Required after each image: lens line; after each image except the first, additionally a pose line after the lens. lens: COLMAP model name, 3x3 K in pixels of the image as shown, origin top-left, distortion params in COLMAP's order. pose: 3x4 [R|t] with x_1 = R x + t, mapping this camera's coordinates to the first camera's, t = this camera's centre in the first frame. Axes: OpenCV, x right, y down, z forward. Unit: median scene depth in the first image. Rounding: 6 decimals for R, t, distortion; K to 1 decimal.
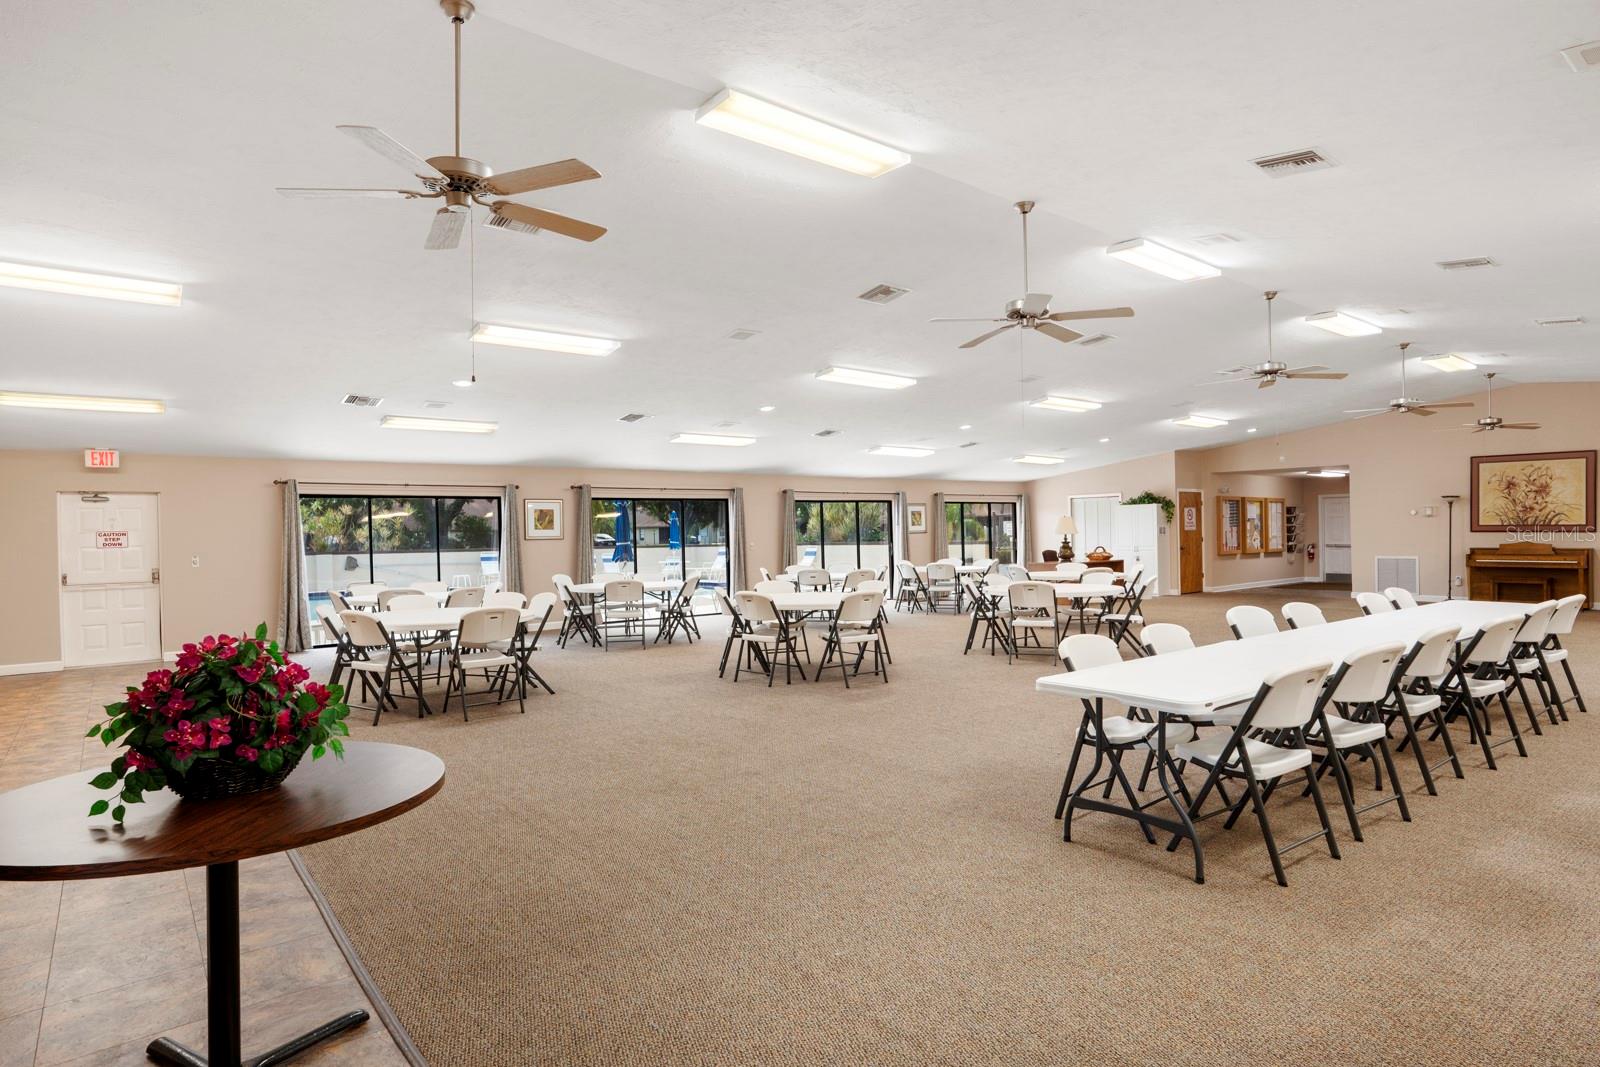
lens RADIAL K [[862.3, 0, 800.0], [0, 862.3, 533.5], [0, 0, 1]] dist [-0.000649, -0.000094]
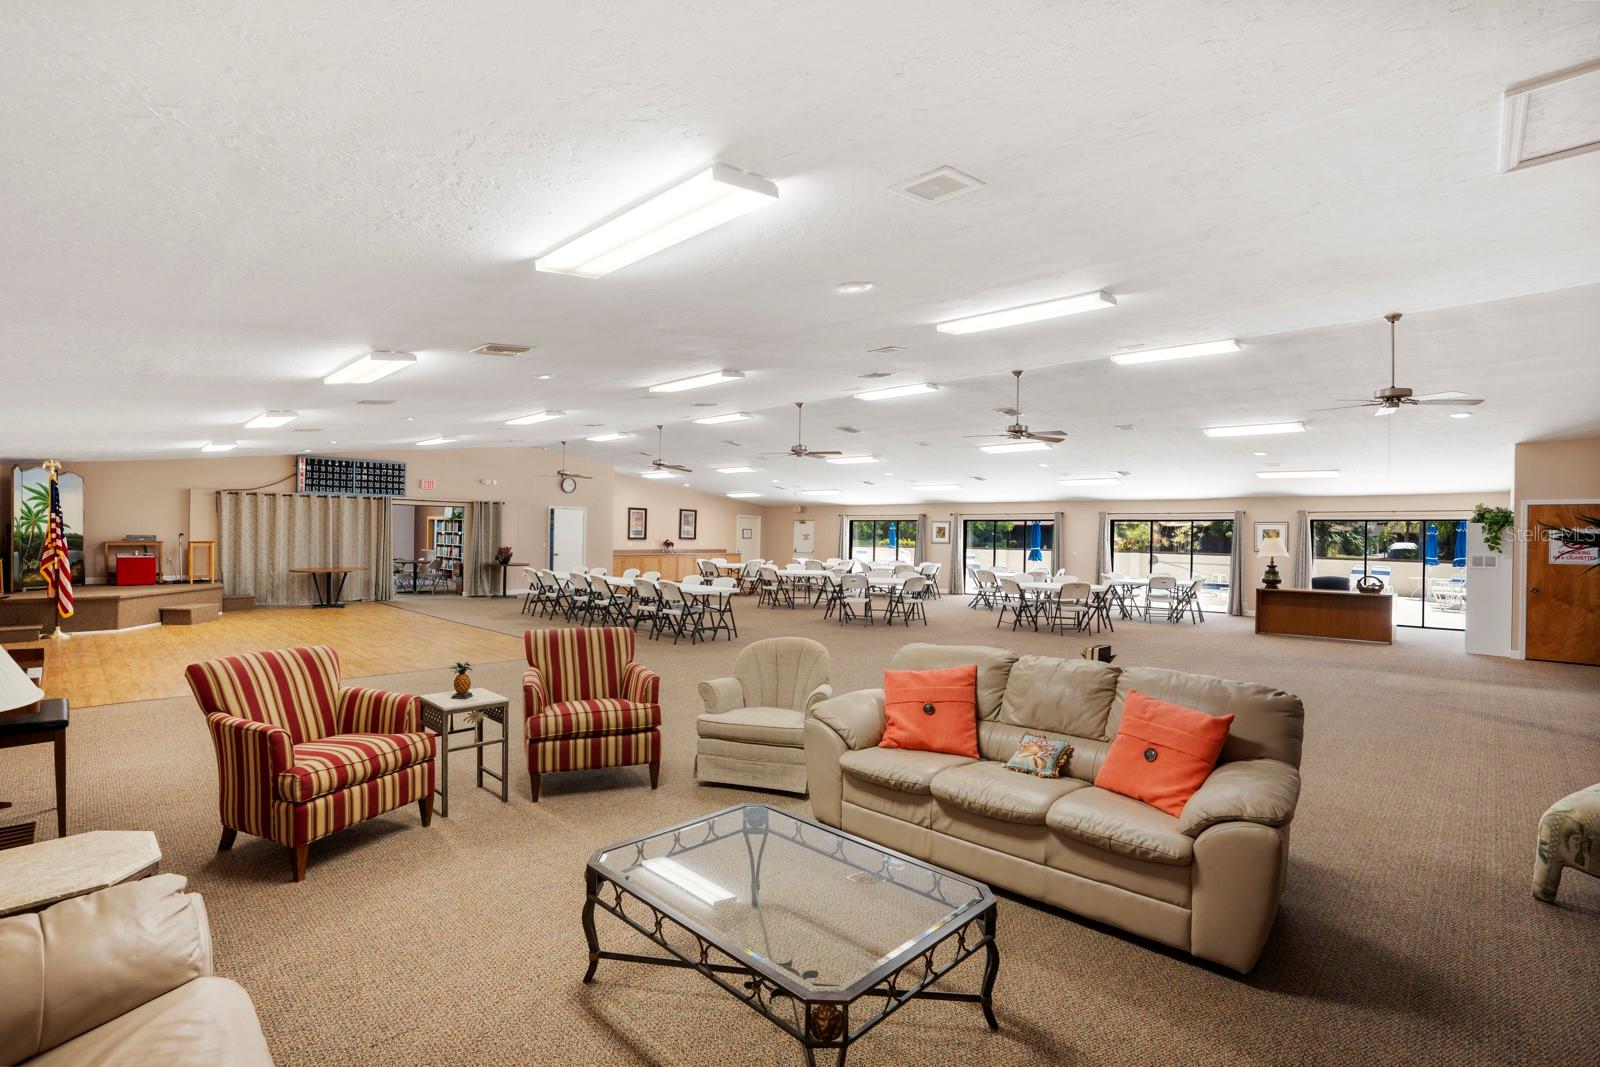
lens RADIAL K [[742.8, 0, 800.0], [0, 742.8, 533.5], [0, 0, 1]] dist [0.000333, 0.000038]
pose [[0.110674, 0.014416, -0.993752, 1.251365], [-0.025168, 0.999615, 0.011698, -0.024813], [0.993538, 0.023716, 0.110994, 0.523182]]
